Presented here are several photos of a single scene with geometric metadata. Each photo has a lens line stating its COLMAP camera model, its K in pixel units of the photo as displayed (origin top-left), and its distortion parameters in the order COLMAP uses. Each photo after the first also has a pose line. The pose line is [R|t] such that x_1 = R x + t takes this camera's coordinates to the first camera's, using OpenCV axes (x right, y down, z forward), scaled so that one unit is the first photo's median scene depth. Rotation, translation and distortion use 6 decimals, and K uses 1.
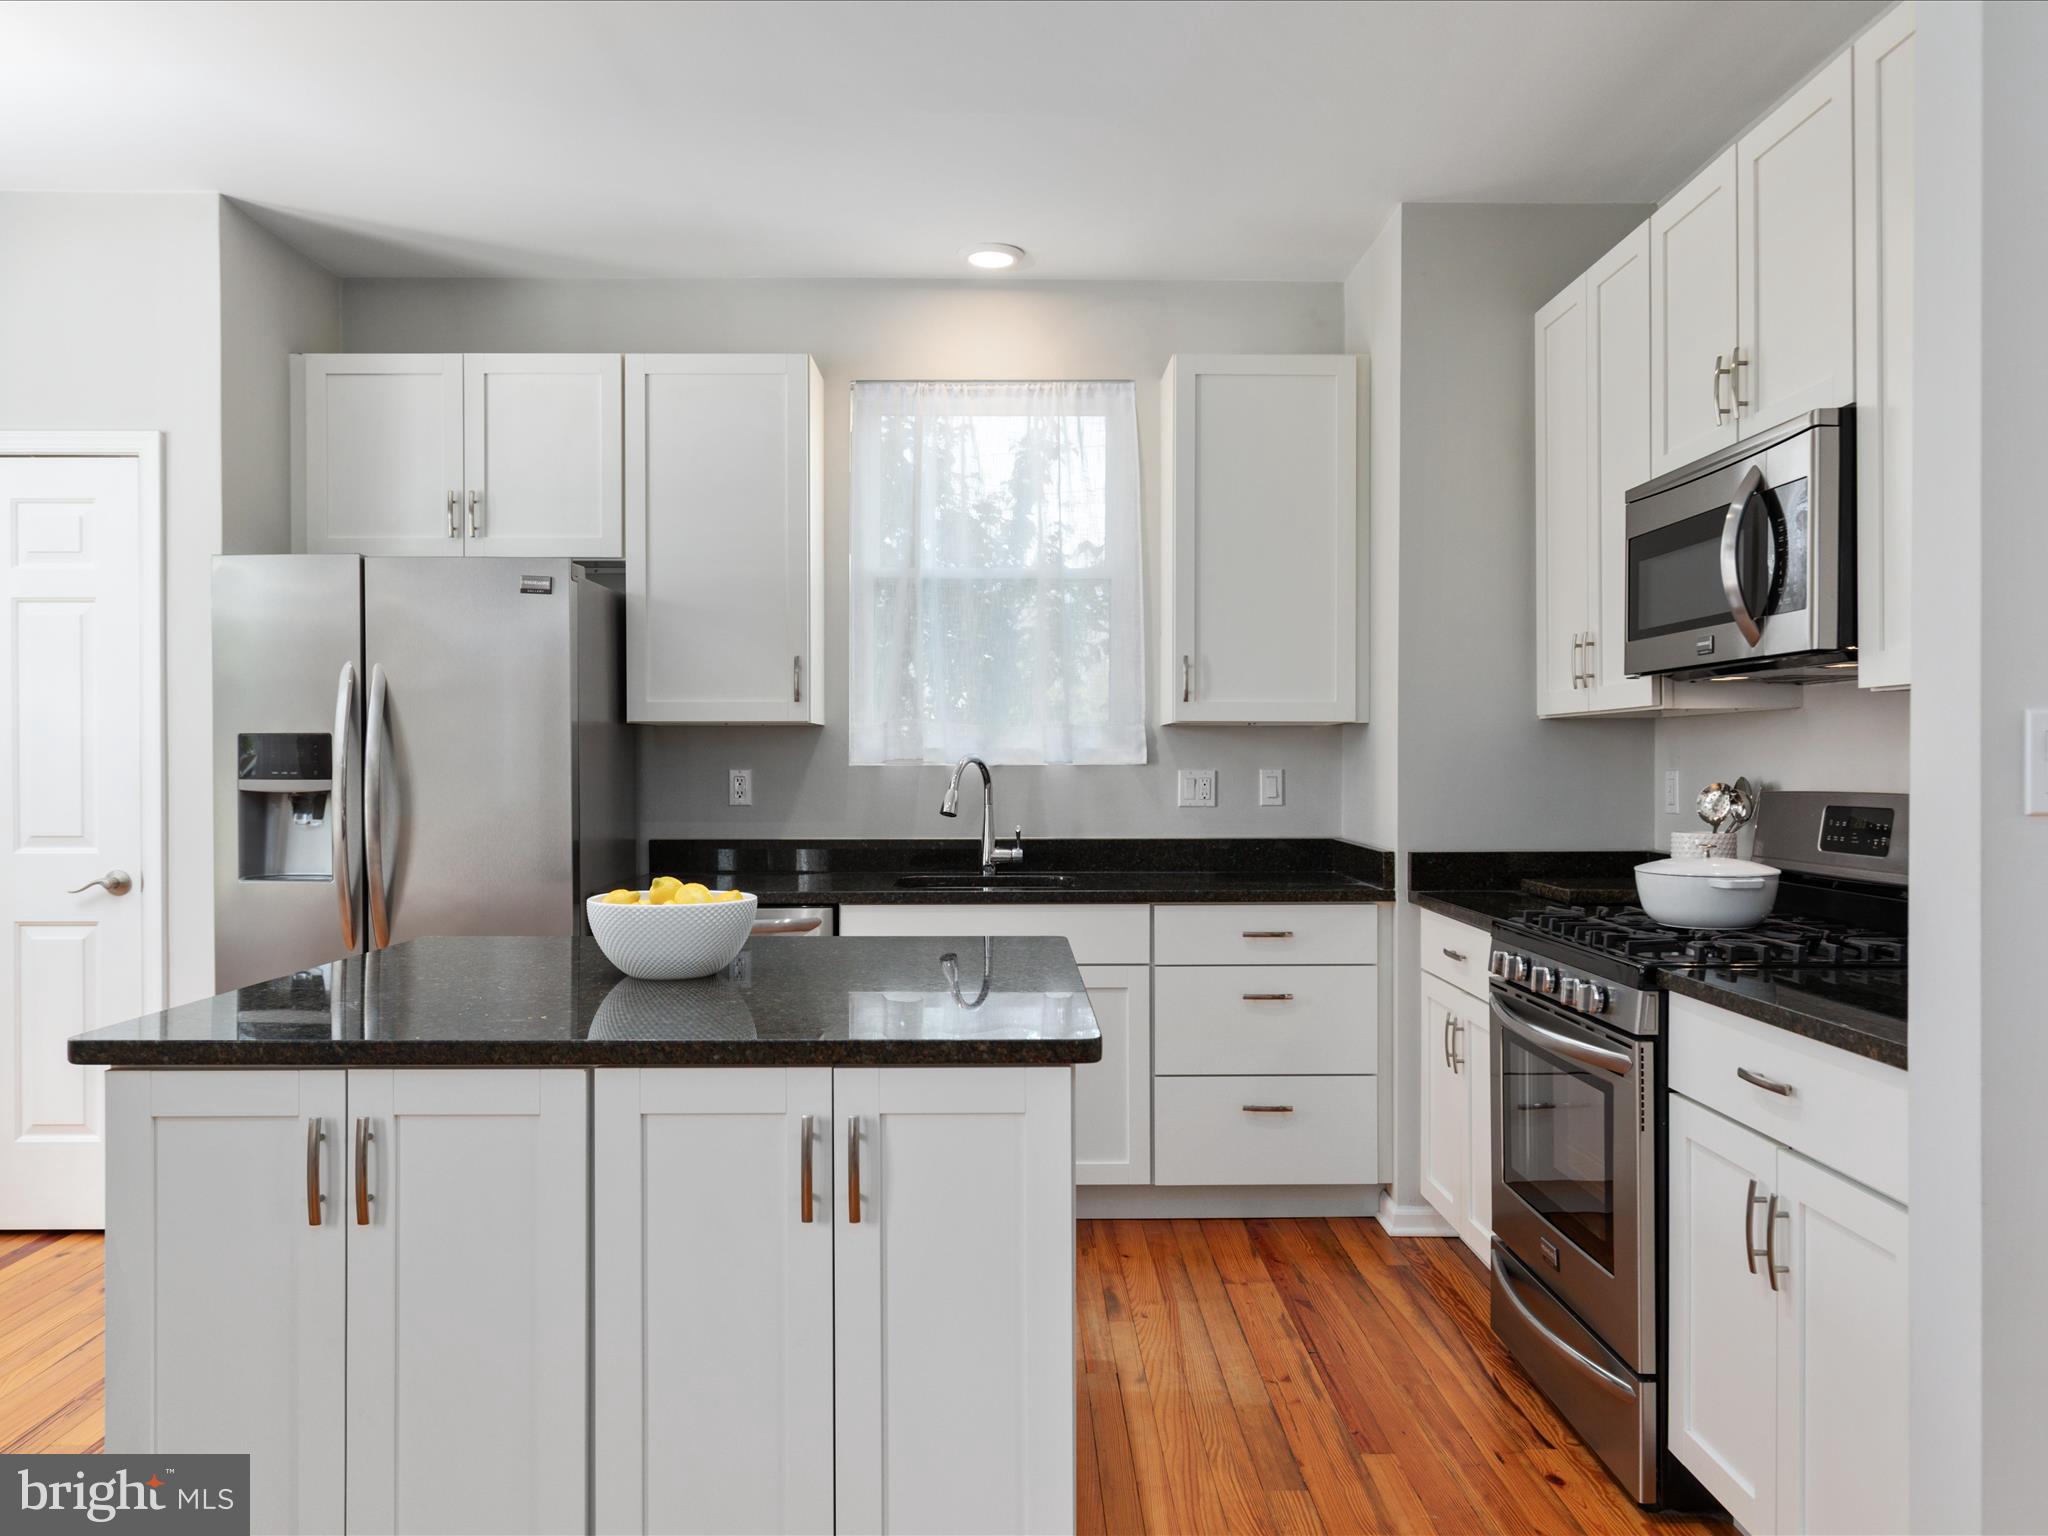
lens RADIAL K [[1407.4, 0, 984.0], [0, 1407.4, 767.0], [0, 0, 1]] dist [0.004824, 0.002790]
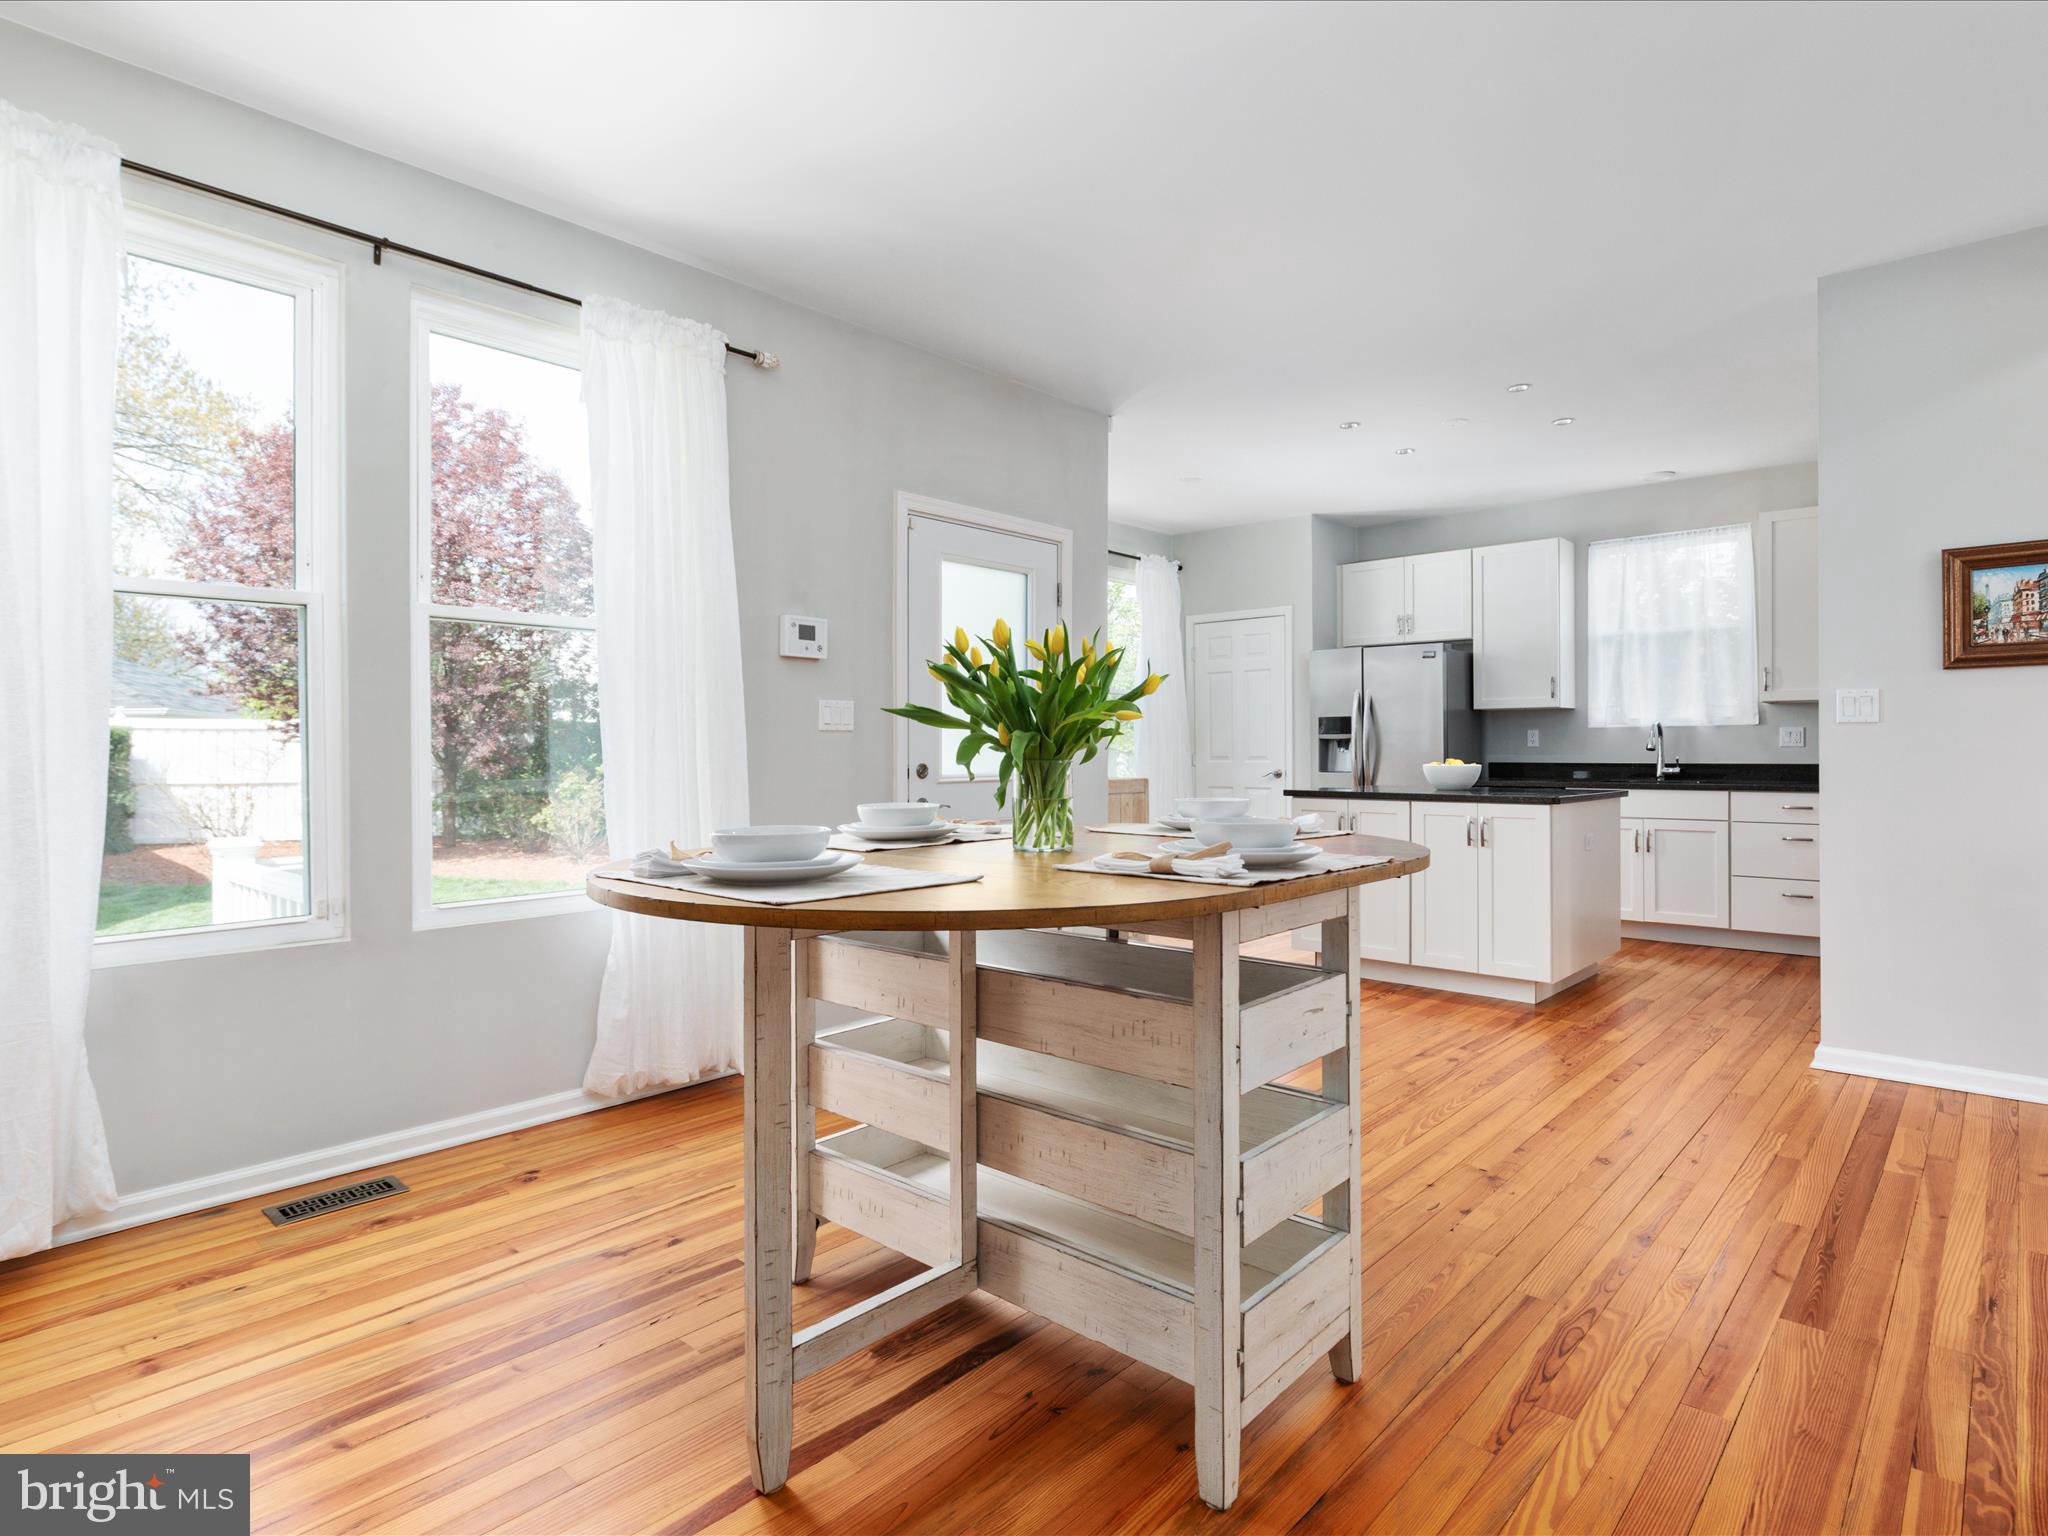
lens RADIAL K [[1008.3, 0, 1028.5], [0, 1008.3, 751.2], [0, 0, 1]] dist [-0.017975, 0.000783]
pose [[0.725064, 0.000242, -0.688682, 0.354552], [-0.000507, 1.000000, -0.000183, 0.037546], [0.688681, 0.000482, 0.725064, -0.699255]]
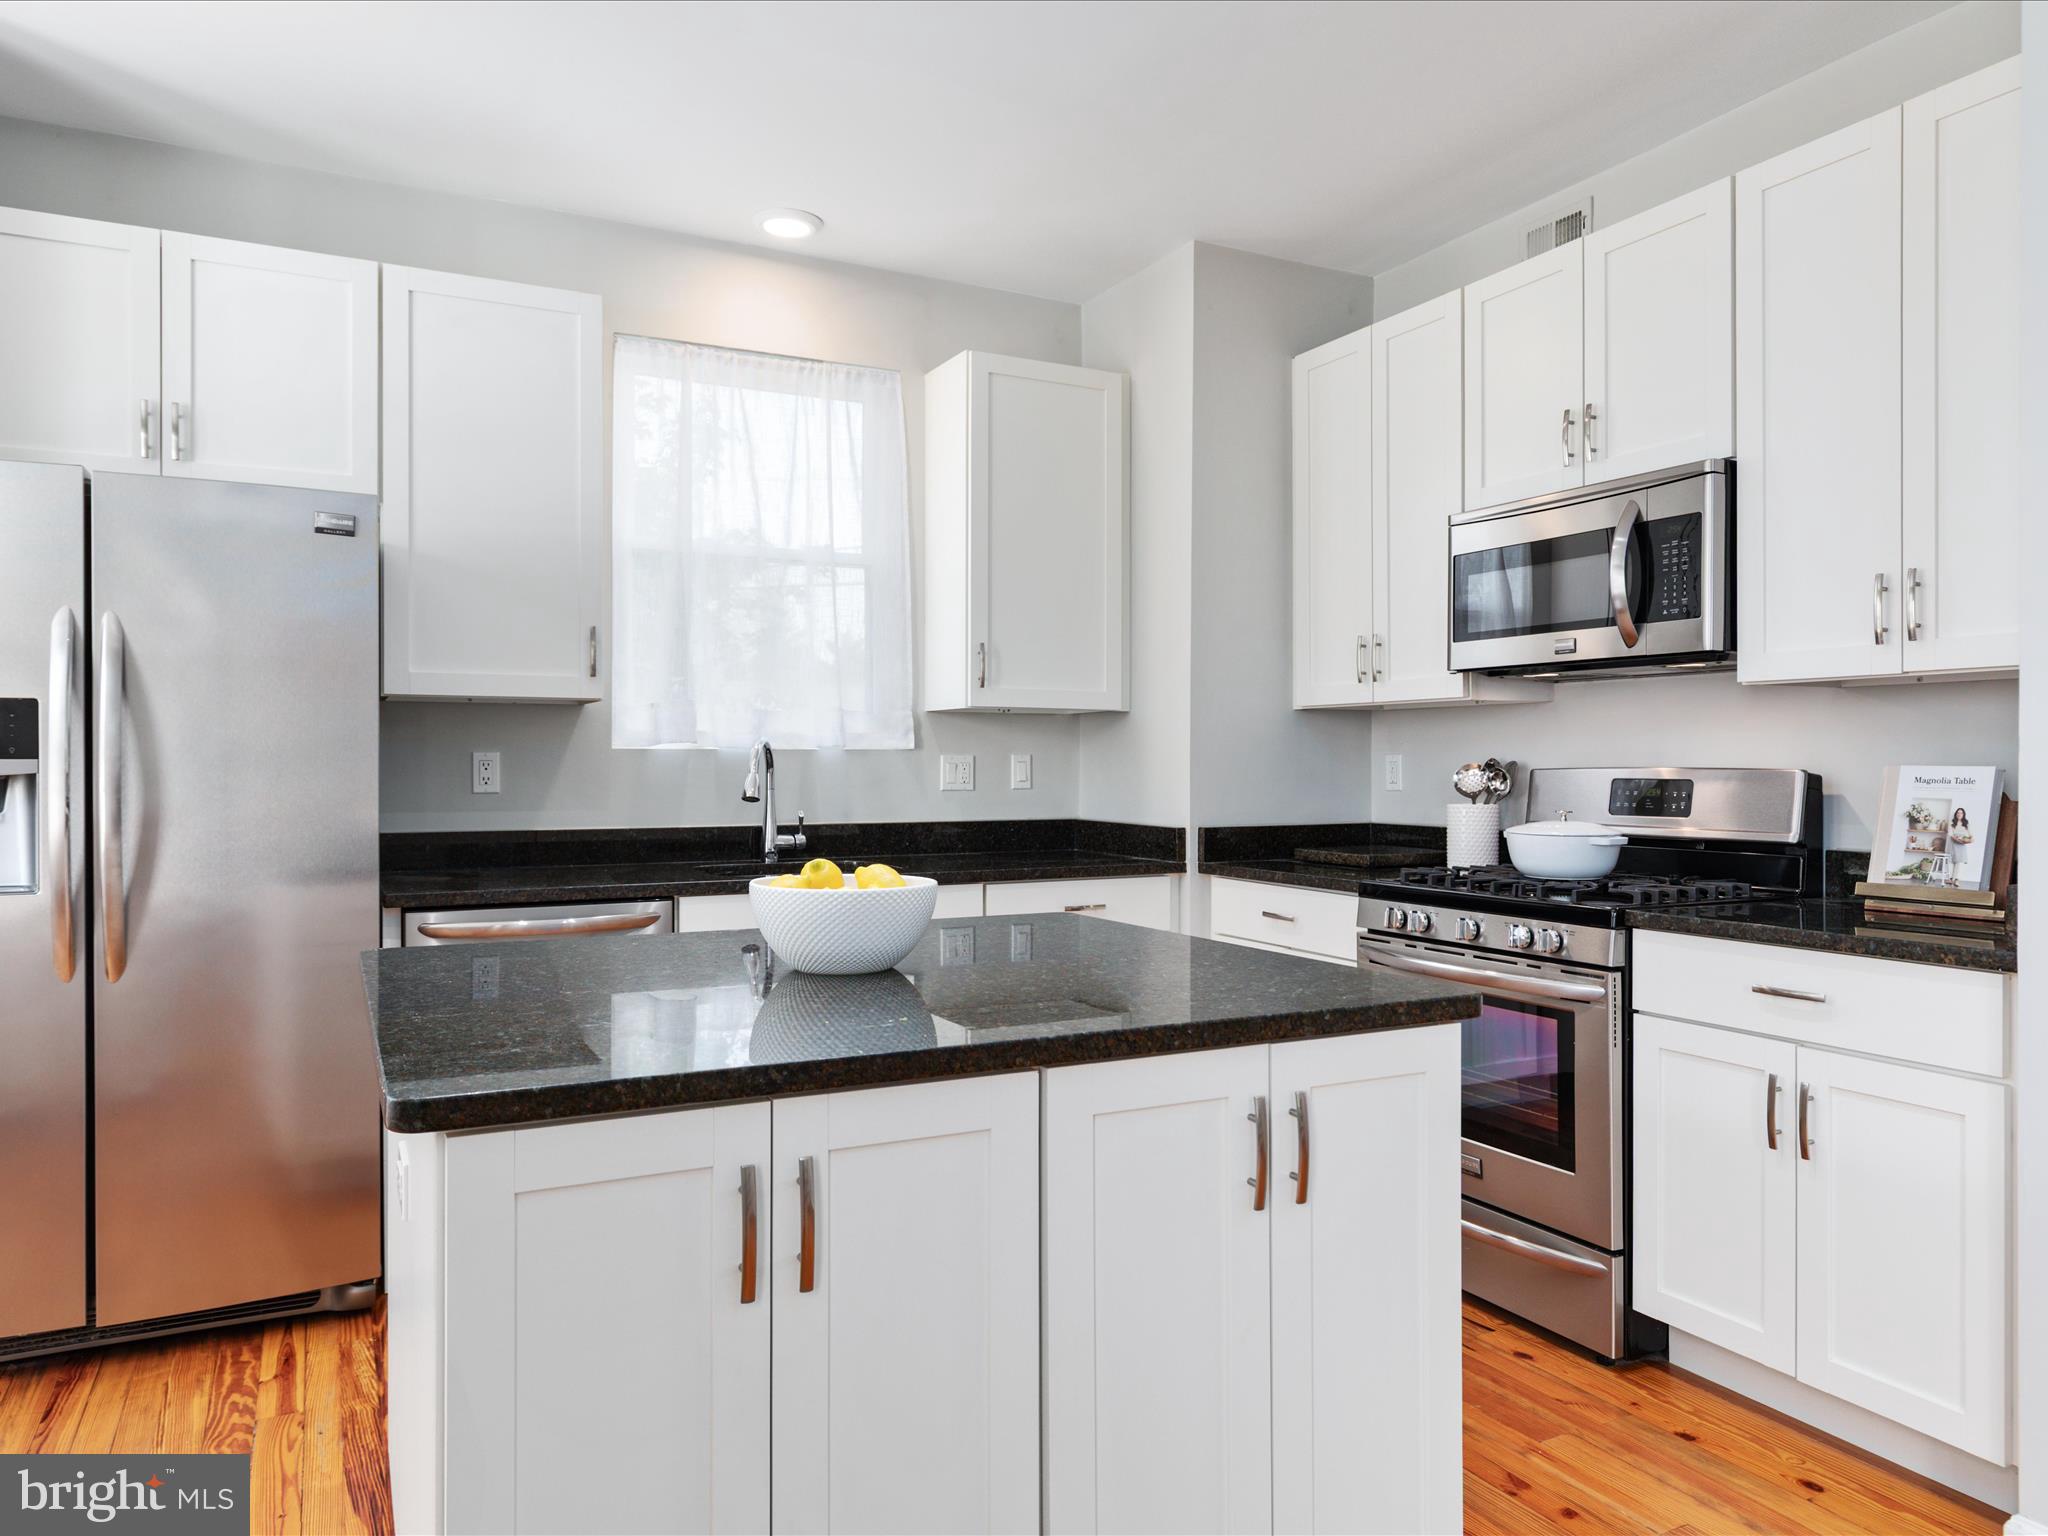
lens RADIAL K [[1343.4, 0, 949.6], [0, 1343.4, 760.3], [0, 0, 1]] dist [0.006945, -0.003800]
pose [[0.902332, 0.002915, 0.431032, -0.303126], [-0.000727, 0.999986, -0.005240, 0.012061], [-0.431041, 0.004415, 0.902322, 0.120450]]
